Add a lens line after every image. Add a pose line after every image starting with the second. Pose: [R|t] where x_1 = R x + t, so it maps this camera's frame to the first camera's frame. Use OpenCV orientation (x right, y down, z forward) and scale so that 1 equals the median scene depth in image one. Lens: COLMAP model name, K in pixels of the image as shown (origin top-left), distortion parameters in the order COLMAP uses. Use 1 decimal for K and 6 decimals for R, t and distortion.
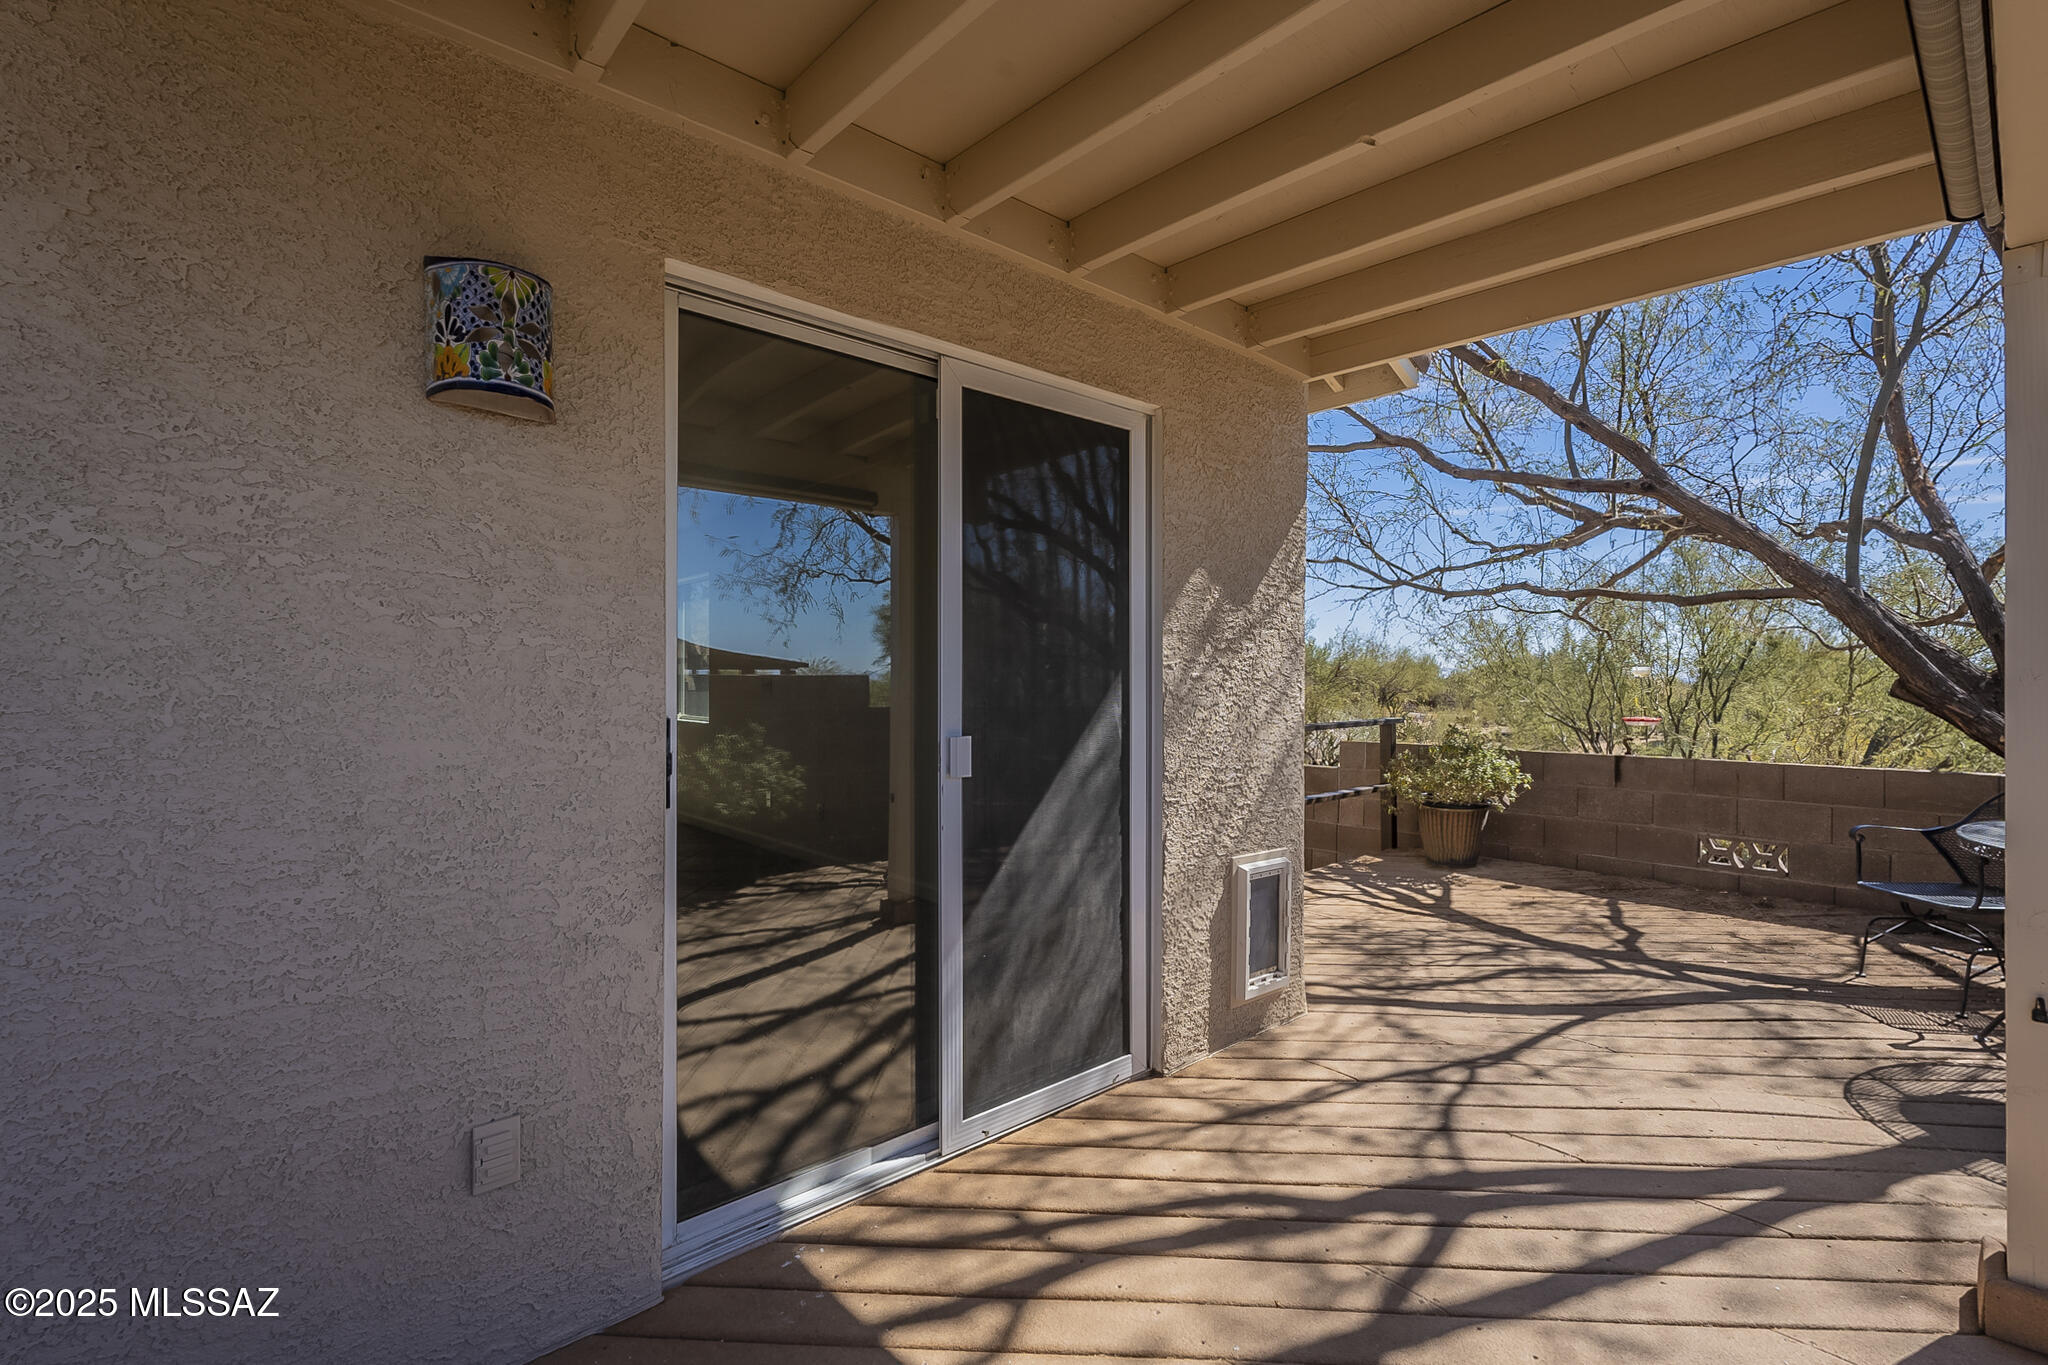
lens RADIAL K [[900.2, 0, 1029.0], [0, 900.2, 686.6], [0, 0, 1]] dist [0.002052, -0.000097]
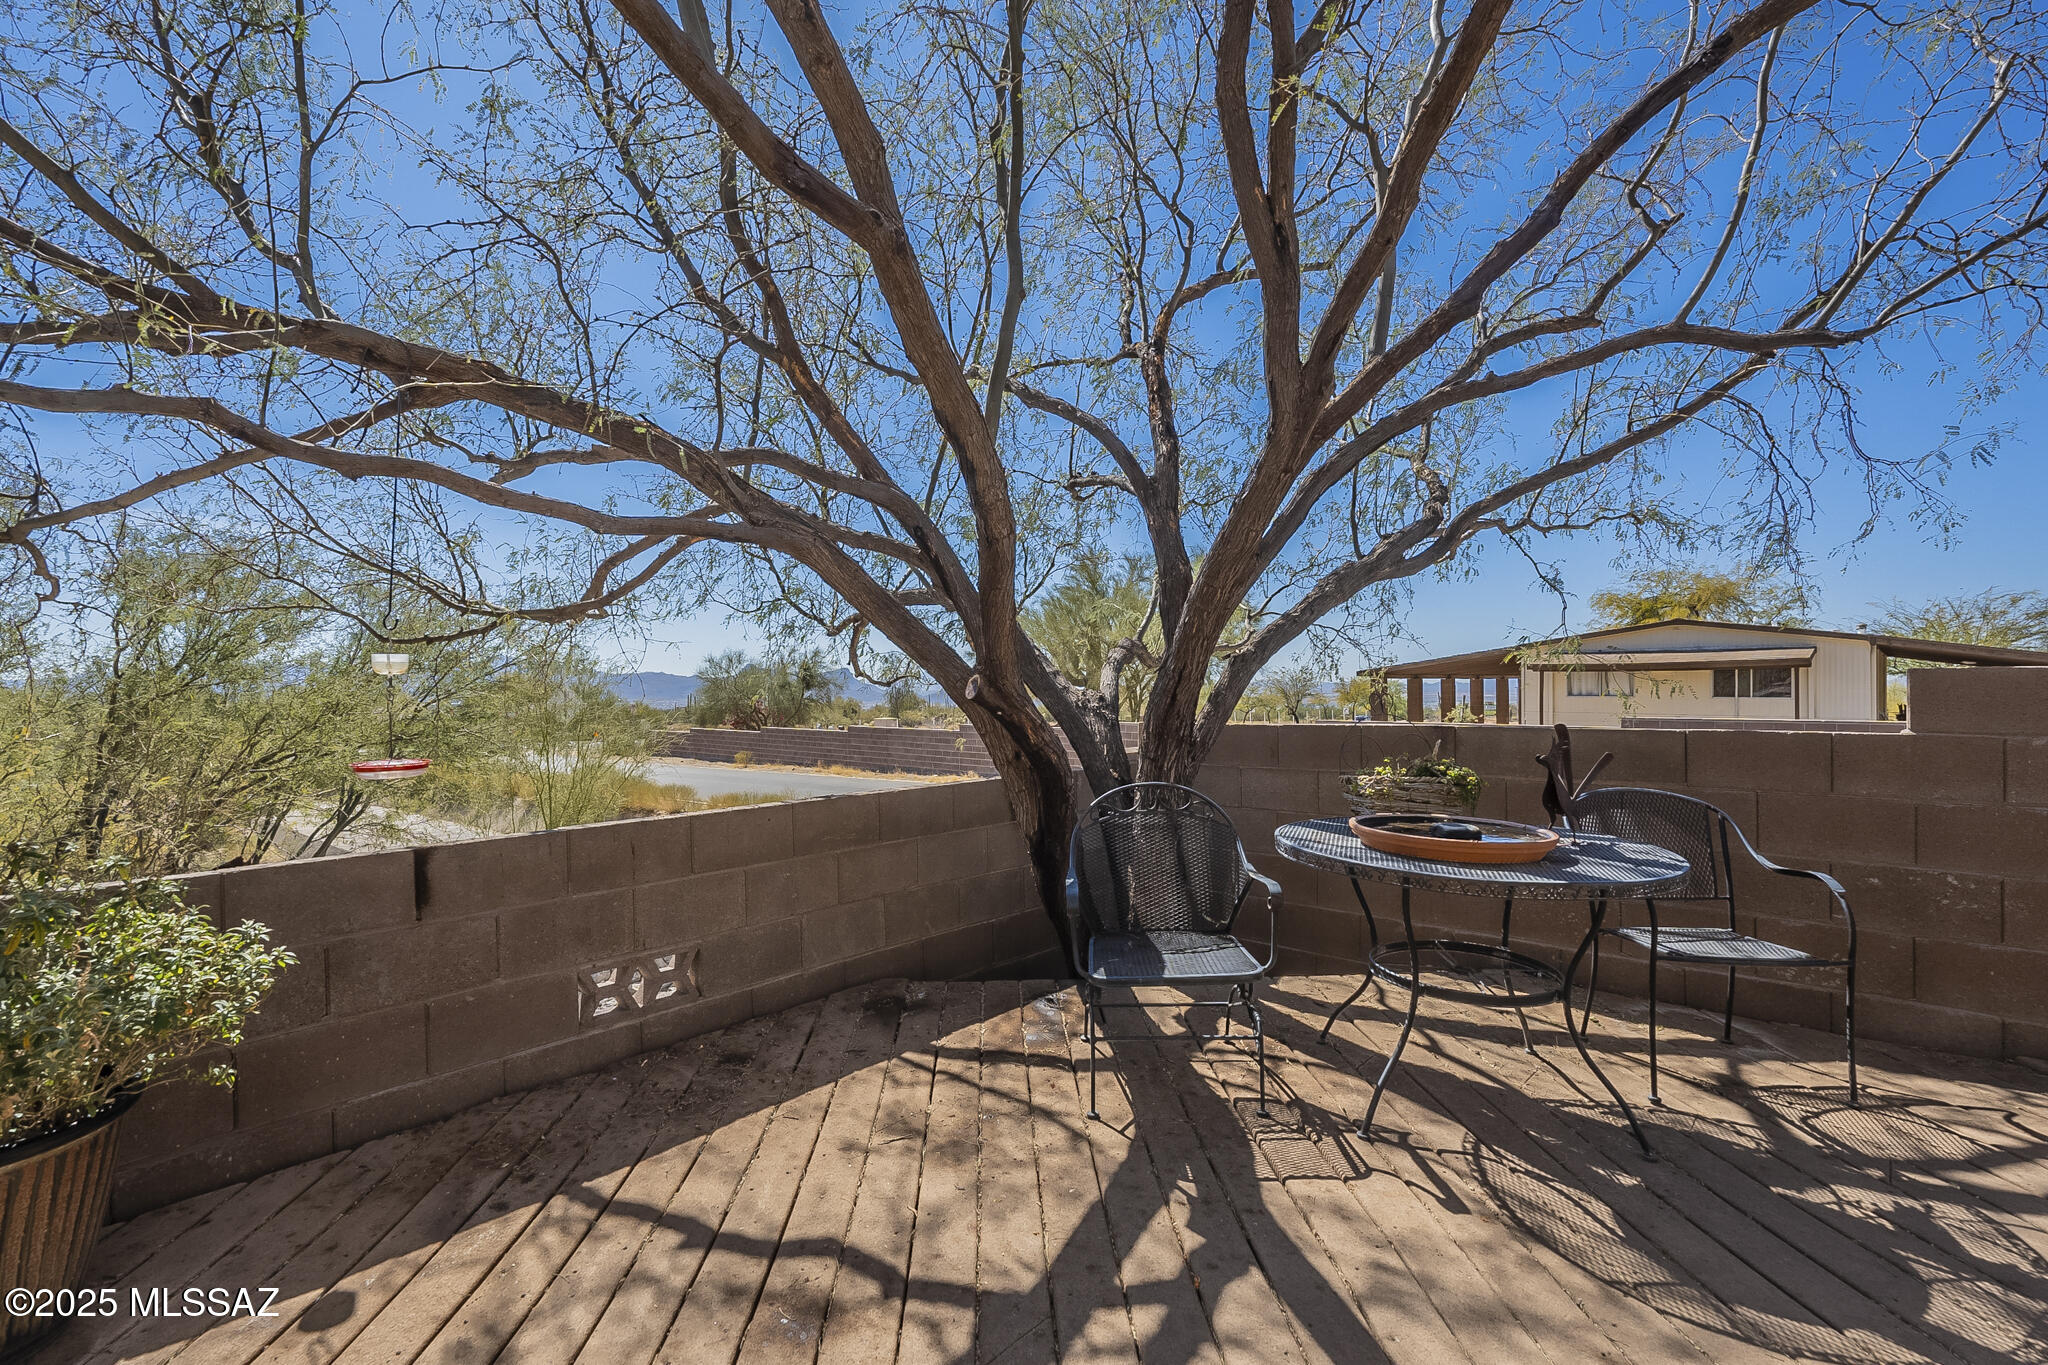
lens RADIAL K [[927.5, 0, 1031.6], [0, 927.5, 680.4], [0, 0, 1]] dist [0.004104, -0.001080]
pose [[-0.107460, 0.003391, 0.994204, 0.280161], [0.018088, 0.999835, -0.001455, -0.001950], [-0.994045, 0.017827, -0.107504, 1.284606]]
